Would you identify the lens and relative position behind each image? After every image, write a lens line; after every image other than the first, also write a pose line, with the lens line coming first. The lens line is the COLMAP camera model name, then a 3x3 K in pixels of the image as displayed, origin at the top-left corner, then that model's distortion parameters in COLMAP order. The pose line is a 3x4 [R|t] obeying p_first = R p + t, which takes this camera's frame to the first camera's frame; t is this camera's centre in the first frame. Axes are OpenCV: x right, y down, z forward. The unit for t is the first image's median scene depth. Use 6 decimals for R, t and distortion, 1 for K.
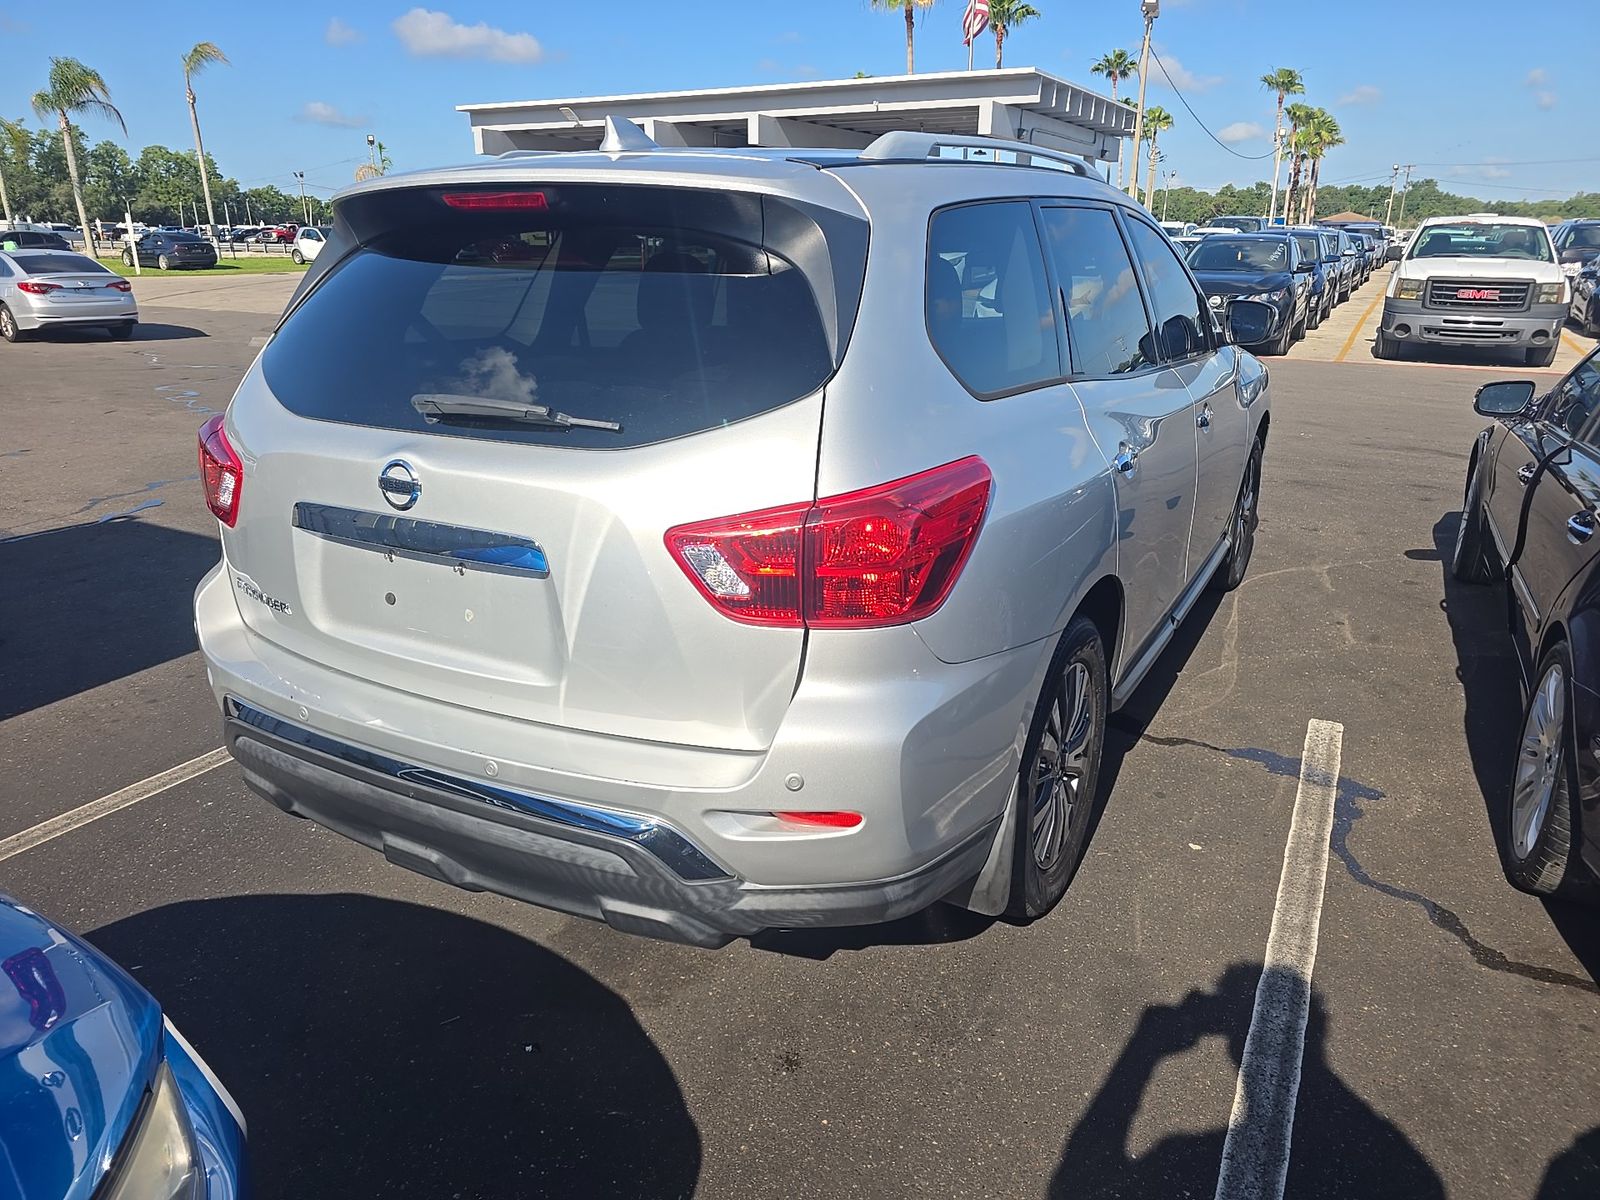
lens RADIAL K [[1087.7, 0, 799.8], [0, 1087.7, 586.8], [0, 0, 1]] dist [0.050044, -0.021677]
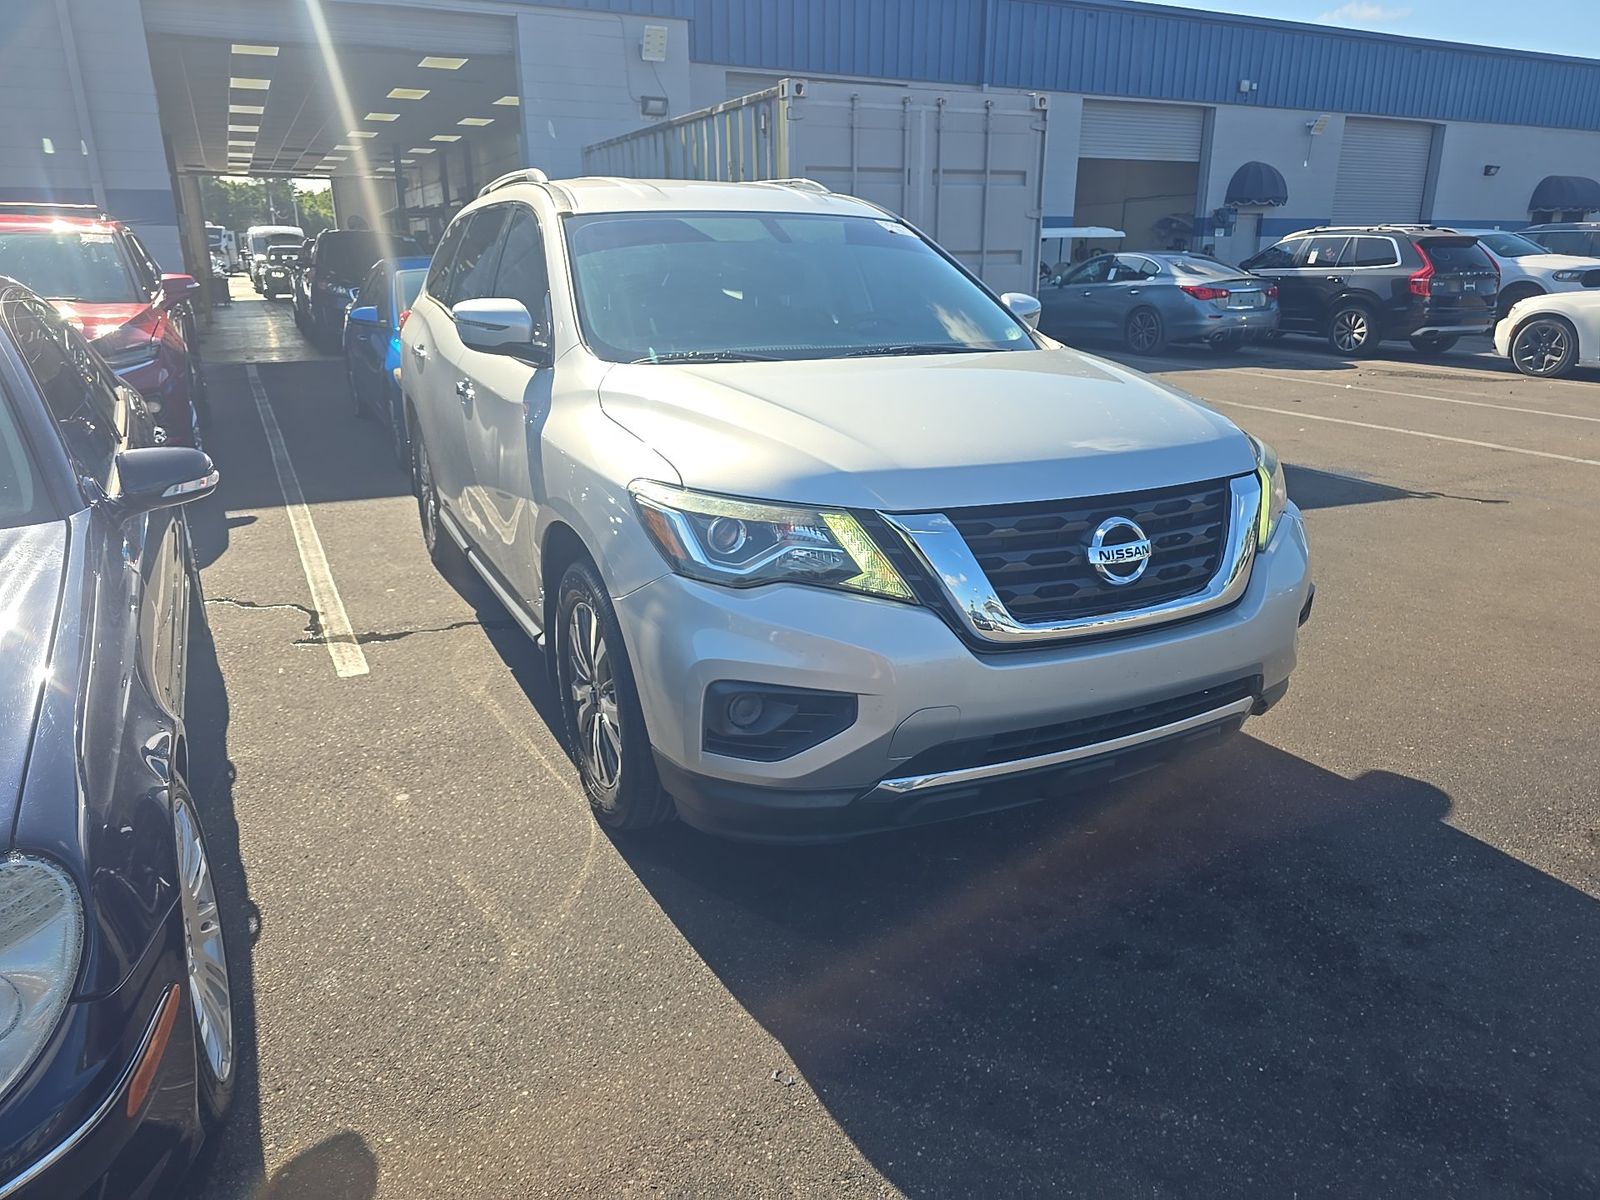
lens RADIAL K [[1102.6, 0, 800.0], [0, 1102.6, 600.0], [0, 0, 1]] dist [0.047040, -0.048779]
pose [[-0.573485, 0.236750, -0.784260, 1.909263], [-0.256543, 0.857277, 0.446387, -0.960808], [0.778011, 0.457193, -0.430900, 3.185308]]
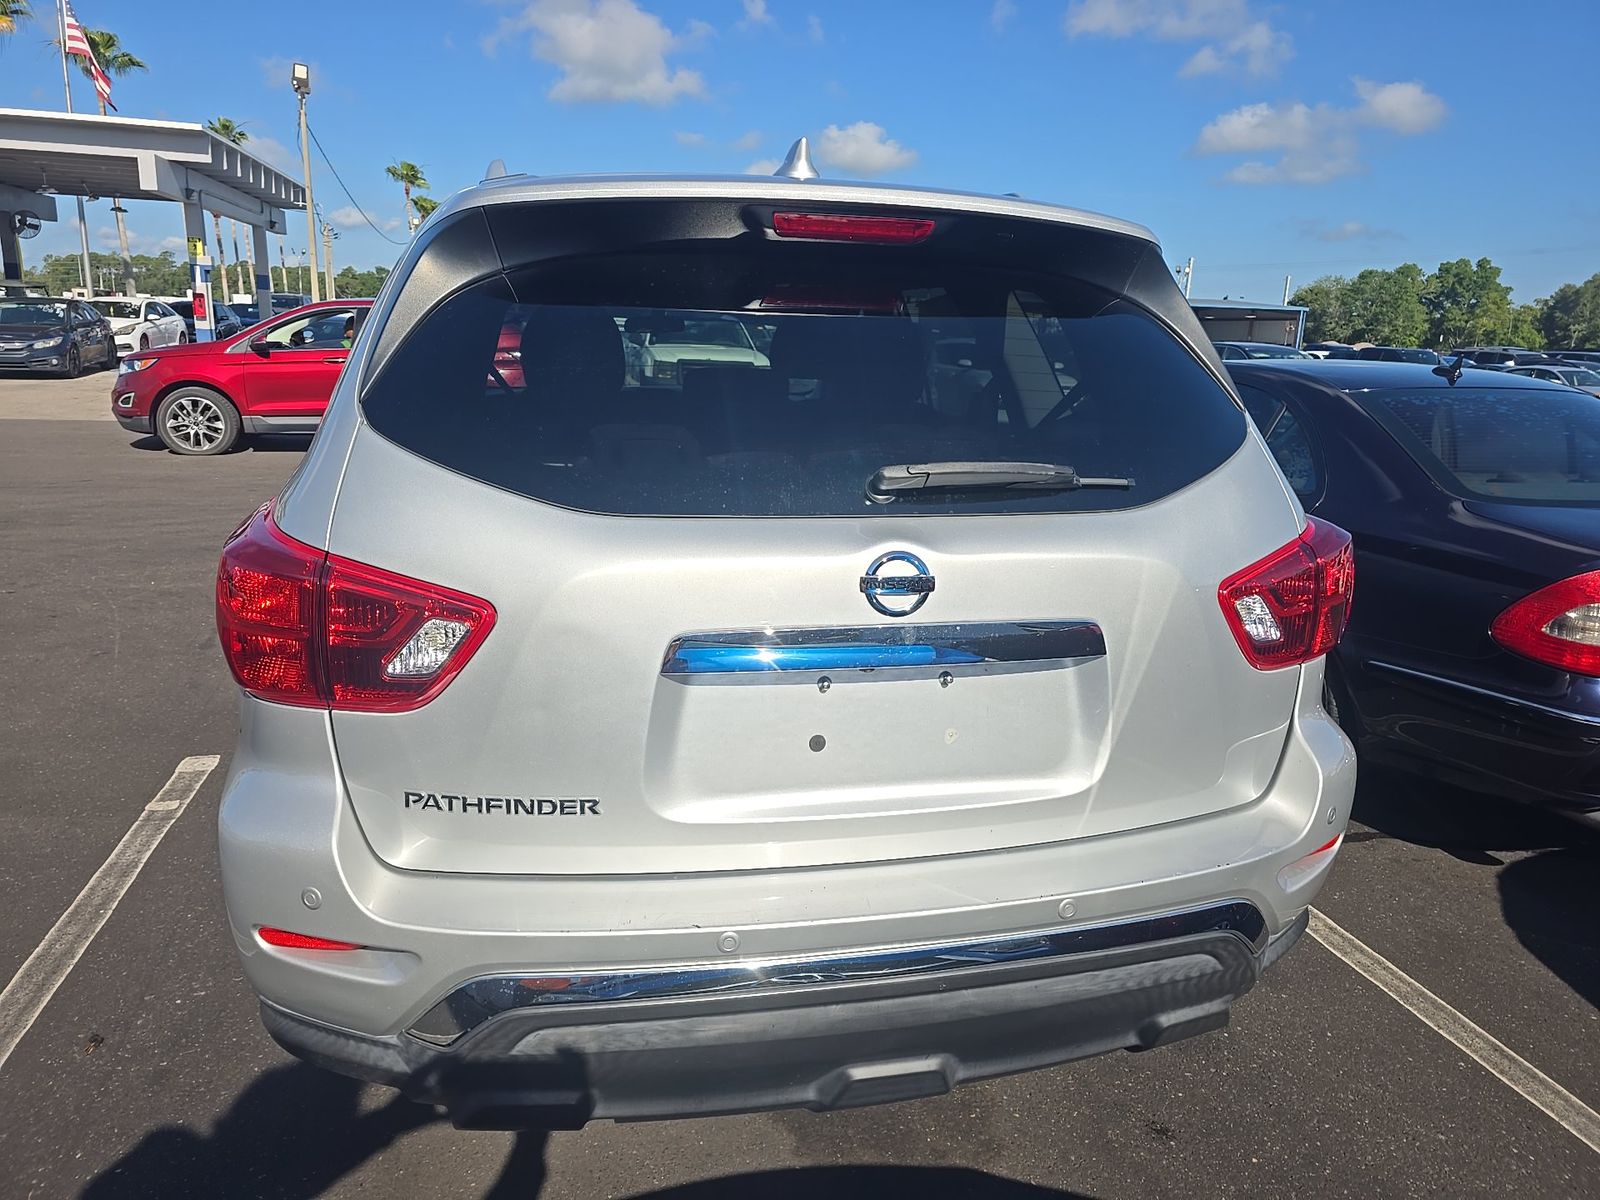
lens RADIAL K [[1100.0, 0, 798.6], [0, 1100.0, 591.2], [0, 0, 1]] dist [0.039452, -0.035573]
pose [[0.740004, -0.132731, 0.659376, -0.061734], [0.176370, 0.984324, 0.000206, -0.006740], [-0.649067, 0.116142, 0.751814, 0.031511]]
